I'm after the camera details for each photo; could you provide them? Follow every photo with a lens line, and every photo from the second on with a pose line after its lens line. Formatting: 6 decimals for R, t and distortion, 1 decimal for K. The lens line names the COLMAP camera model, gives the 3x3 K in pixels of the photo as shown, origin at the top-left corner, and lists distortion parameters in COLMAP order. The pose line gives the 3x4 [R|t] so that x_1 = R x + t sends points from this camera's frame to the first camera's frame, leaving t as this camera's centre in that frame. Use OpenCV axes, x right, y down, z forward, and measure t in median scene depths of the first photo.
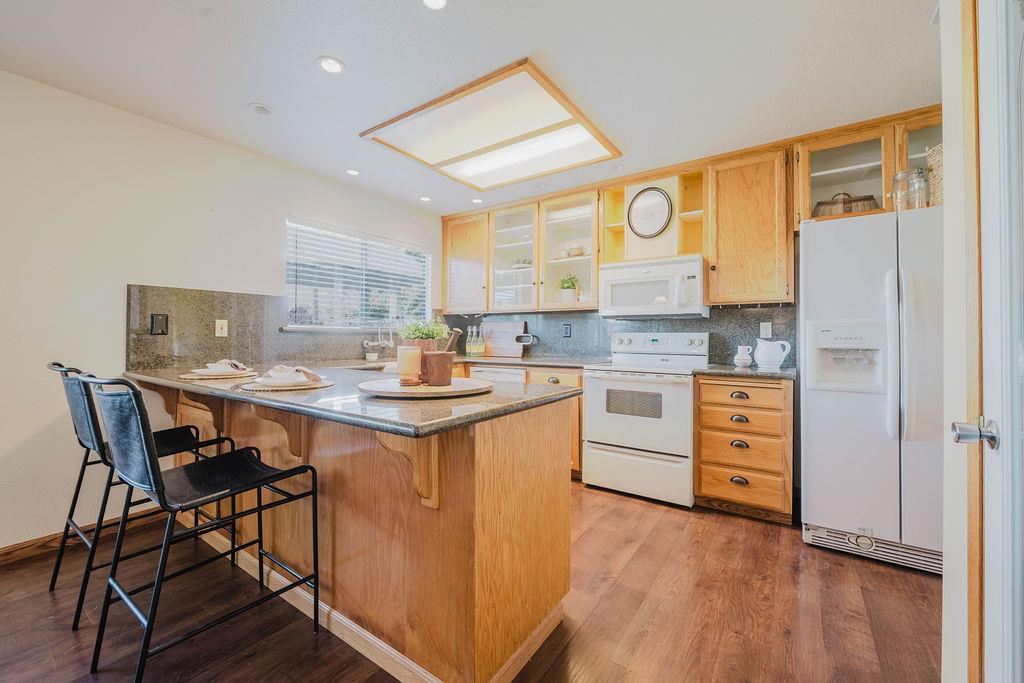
lens RADIAL K [[414.8, 0, 506.5], [0, 414.8, 330.5], [0, 0, 1]] dist [-0.009286, -0.000169]
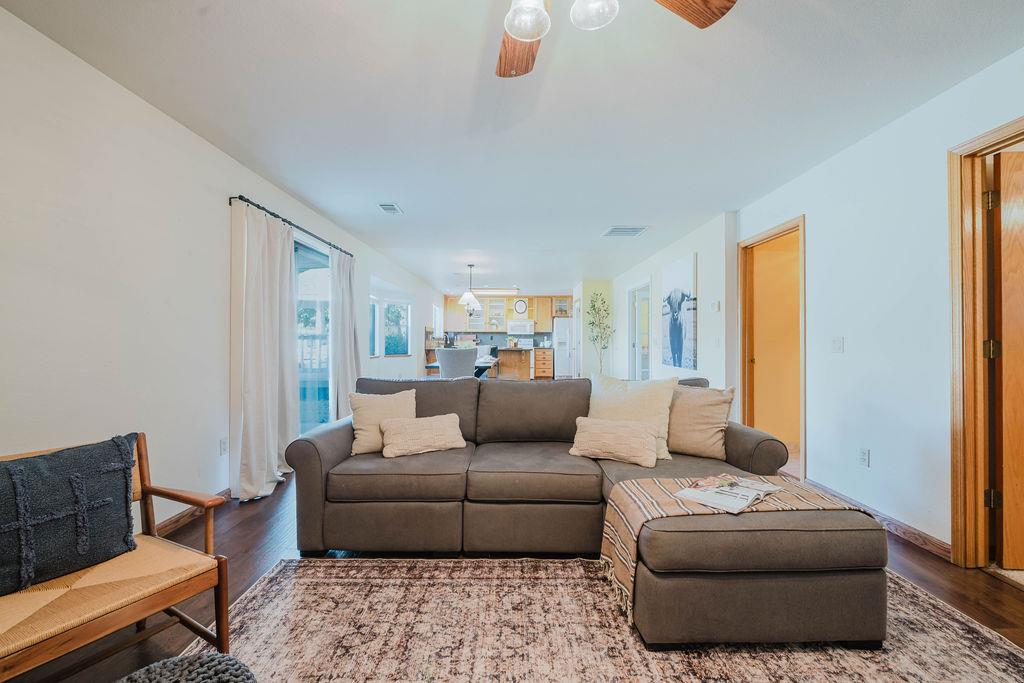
lens RADIAL K [[414.8, 0, 511.0], [0, 414.8, 339.0], [0, 0, 1]] dist [-0.009286, -0.000169]
pose [[0.816409, -0.001637, 0.577472, -2.110438], [-0.005812, 0.999922, 0.011051, -0.038065], [-0.577445, -0.012378, 0.816336, -2.249584]]
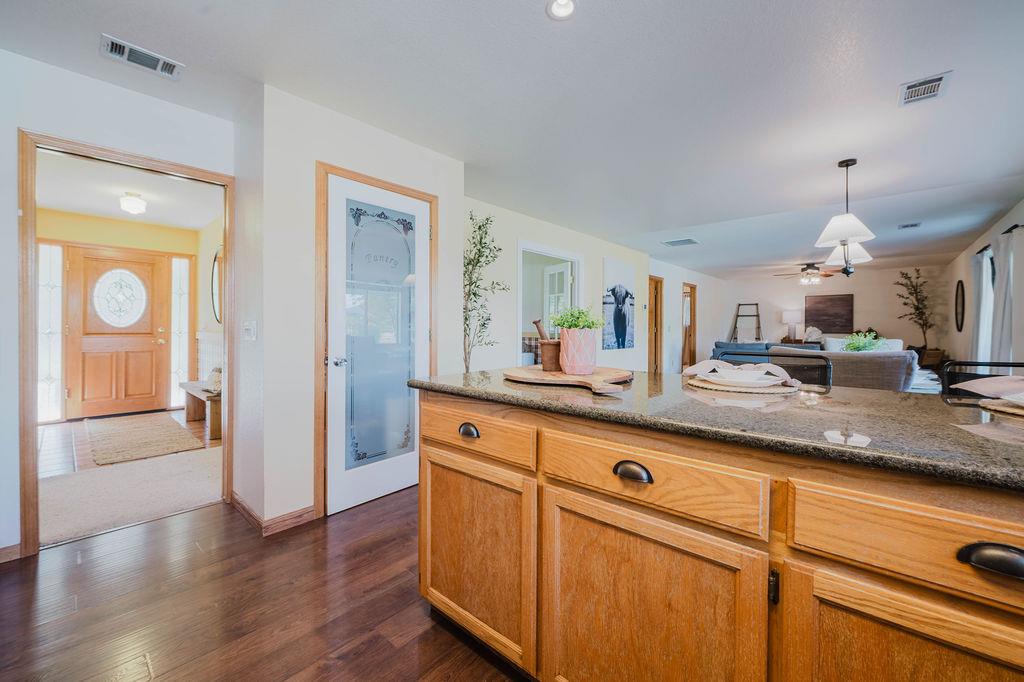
lens RADIAL K [[414.8, 0, 506.6], [0, 414.8, 331.6], [0, 0, 1]] dist [-0.009286, -0.000169]
pose [[-0.993126, -0.004846, 0.116951, -0.089048], [-0.005309, 0.999979, -0.003650, 0.020111], [-0.116931, -0.004246, -0.993131, 1.154502]]
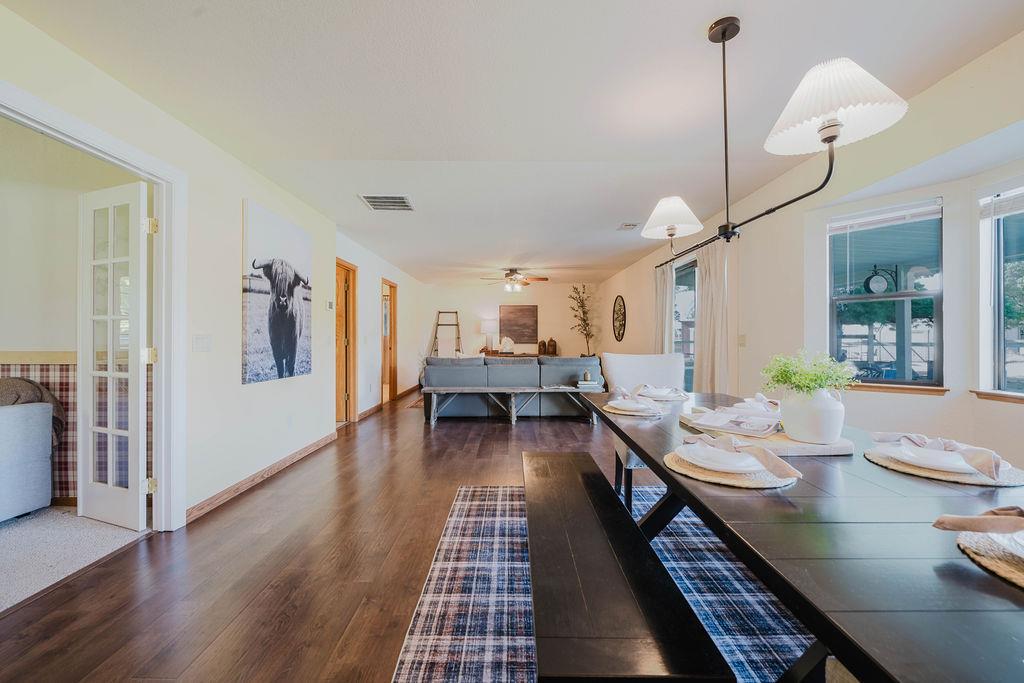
lens RADIAL K [[414.8, 0, 508.8], [0, 414.8, 339.2], [0, 0, 1]] dist [-0.009286, -0.000169]
pose [[-0.816188, 0.000948, -0.577785, -0.276726], [0.007924, 0.999923, -0.009553, 0.003926], [0.577732, -0.012375, -0.816133, 0.222557]]
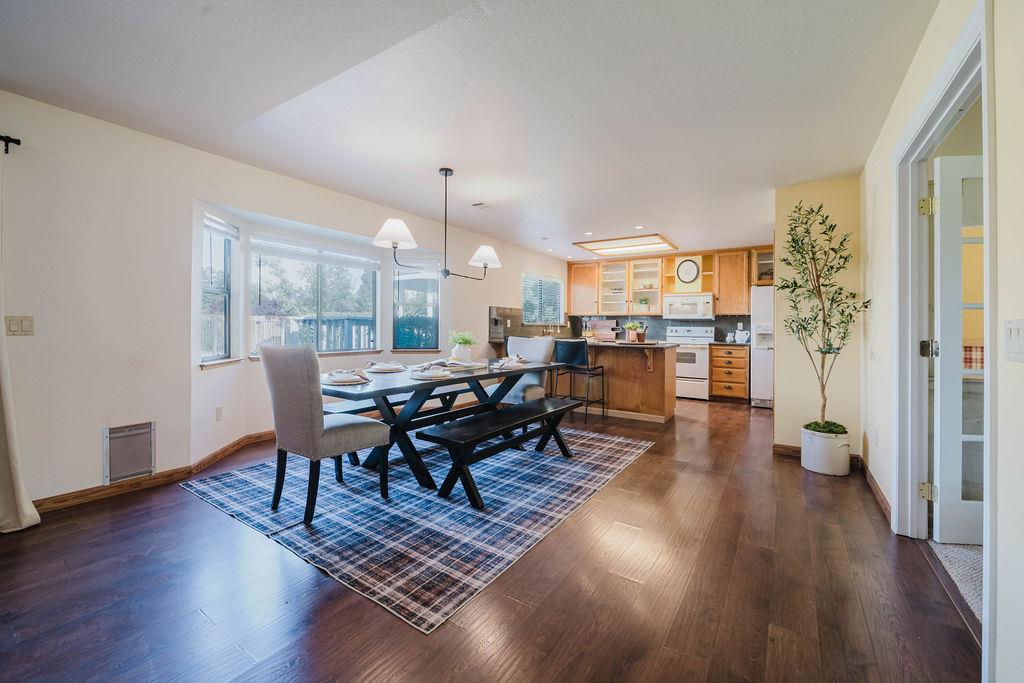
lens RADIAL K [[414.8, 0, 507.5], [0, 414.8, 320.8], [0, 0, 1]] dist [-0.009286, -0.000169]
pose [[0.999723, 0.008358, 0.022020, -0.717175], [-0.008304, 0.999962, -0.002581, -0.014531], [-0.022041, 0.002398, 0.999754, -1.274657]]
